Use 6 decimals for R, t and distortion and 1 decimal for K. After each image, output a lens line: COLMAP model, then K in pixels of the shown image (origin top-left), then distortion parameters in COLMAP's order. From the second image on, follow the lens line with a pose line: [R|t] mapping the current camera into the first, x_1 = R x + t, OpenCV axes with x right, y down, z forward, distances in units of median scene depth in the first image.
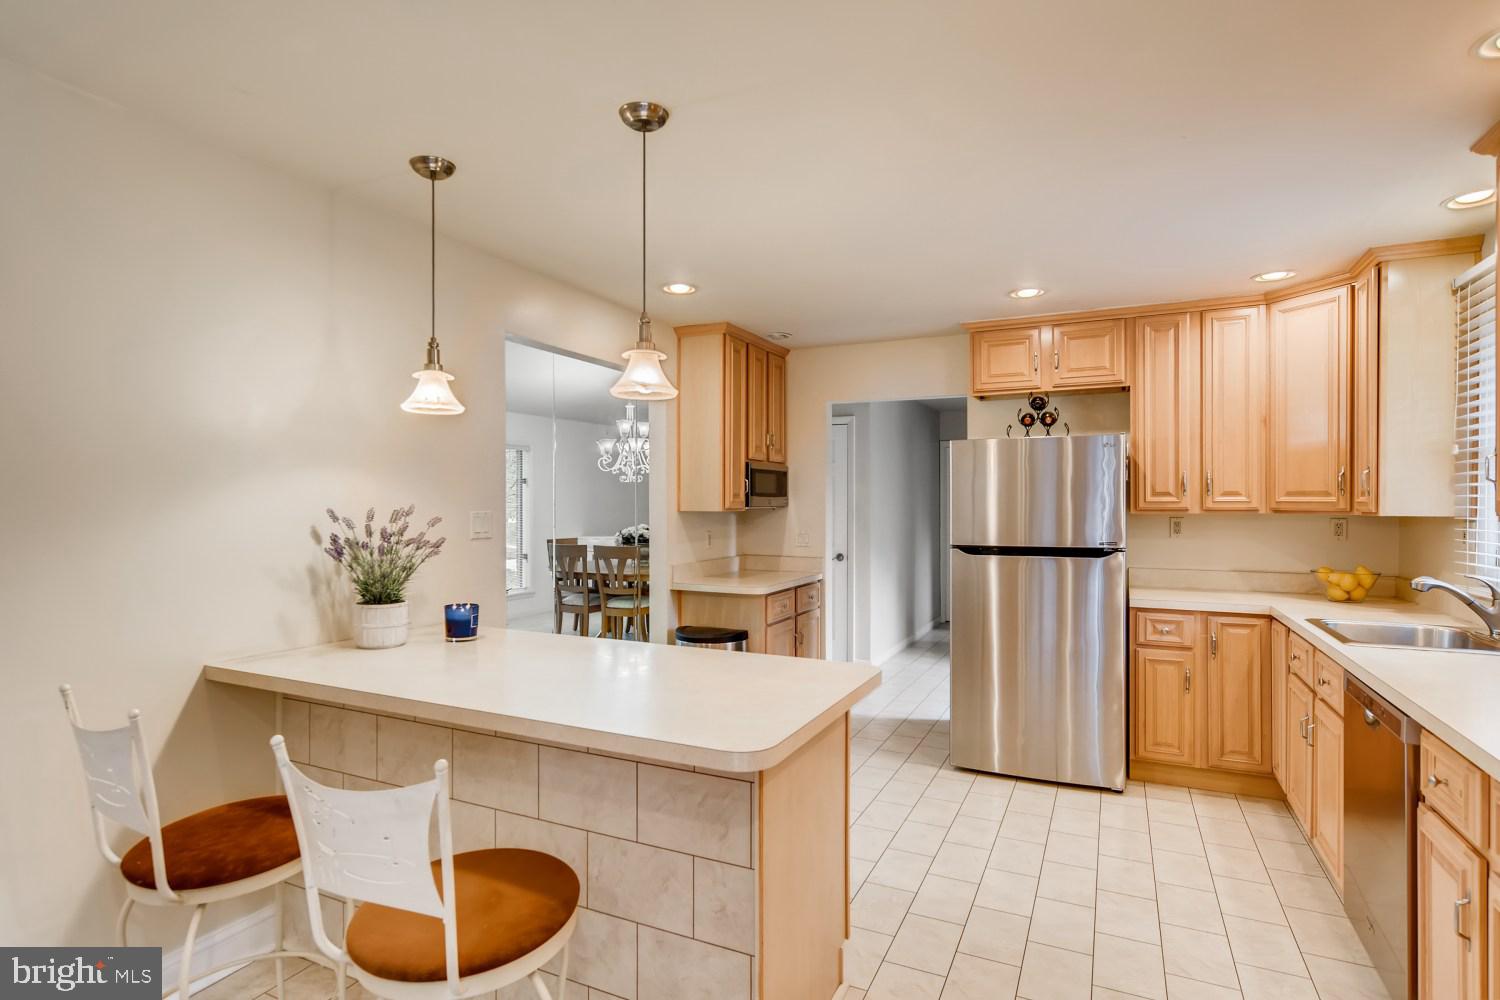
lens RADIAL K [[739.8, 0, 750.0], [0, 739.8, 500.0], [0, 0, 1]] dist [-0.001144, 0.003166]
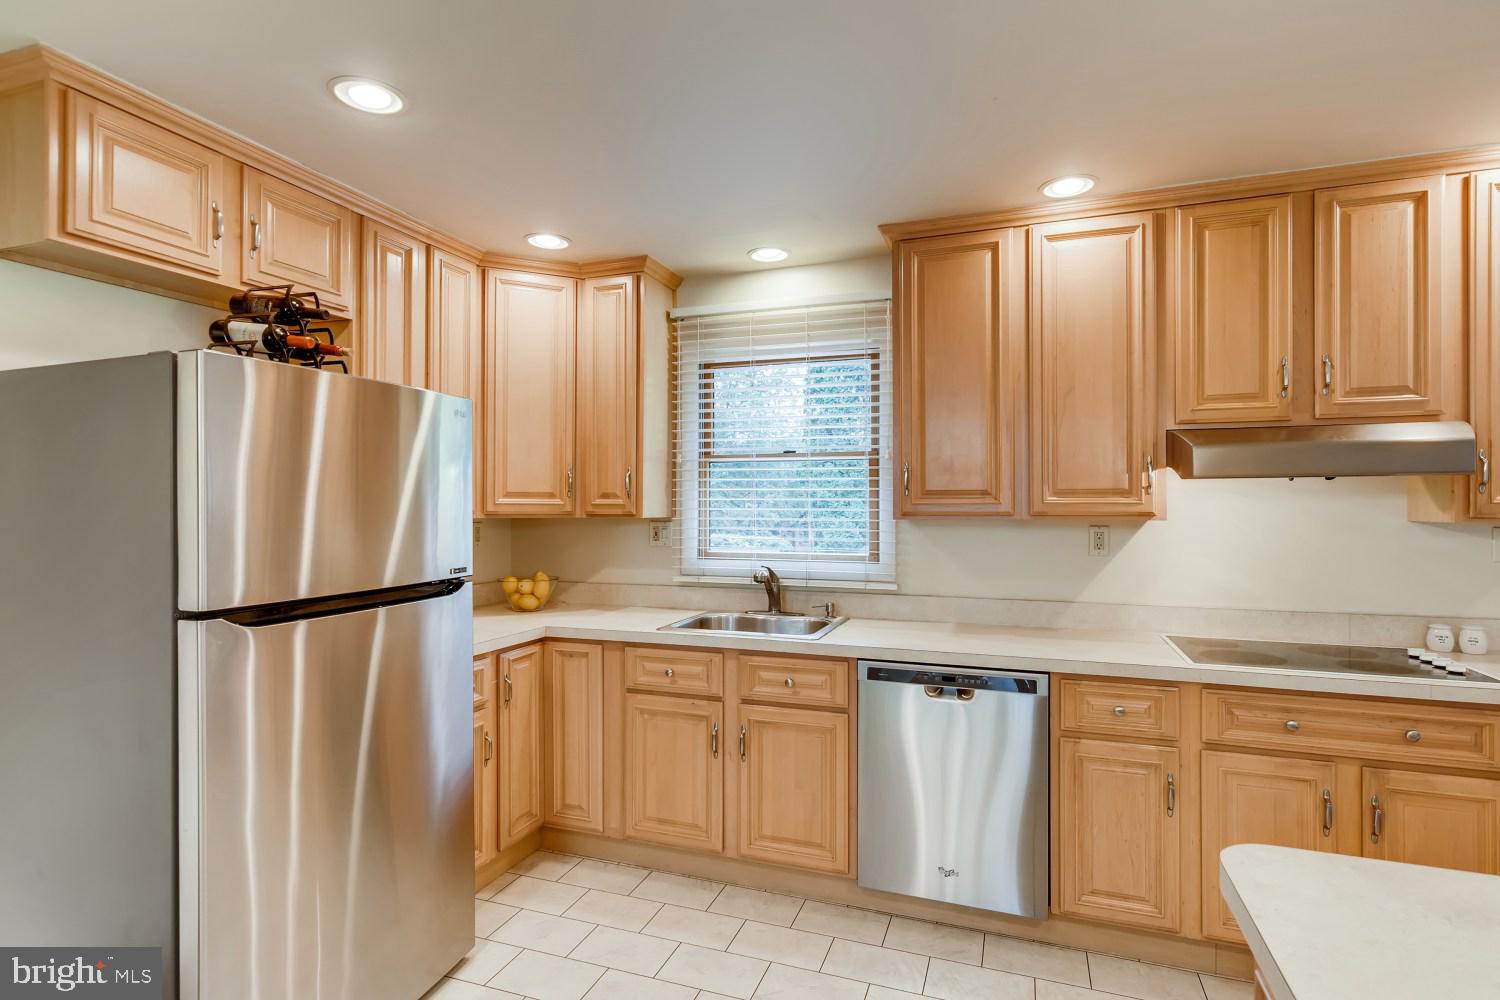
lens RADIAL K [[739.8, 0, 750.0], [0, 739.8, 500.0], [0, 0, 1]] dist [-0.001144, 0.003166]
pose [[-0.115967, 0.002888, 0.993249, -0.170793], [-0.000342, 0.999996, -0.002947, -0.000331], [-0.993253, -0.000681, -0.115966, 0.860602]]
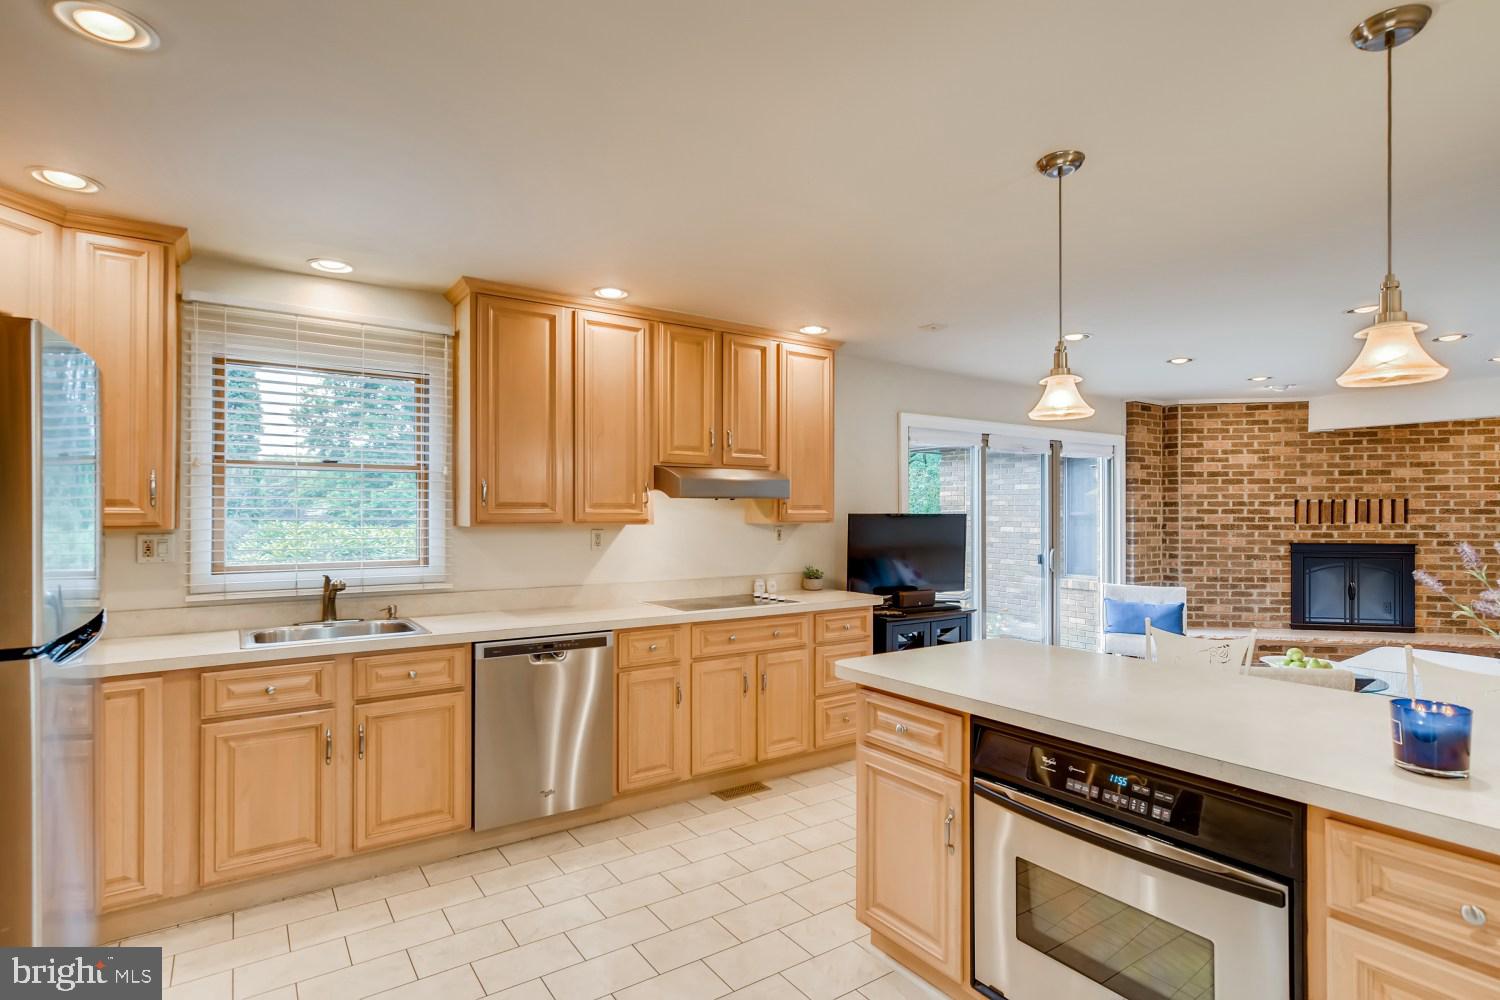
lens RADIAL K [[739.8, 0, 750.0], [0, 739.8, 500.0], [0, 0, 1]] dist [-0.001144, 0.003166]
pose [[-0.868525, 0.003690, 0.495632, -0.174880], [-0.004466, 0.999873, -0.015269, -0.002778], [-0.495626, -0.015475, -0.868398, 1.270306]]
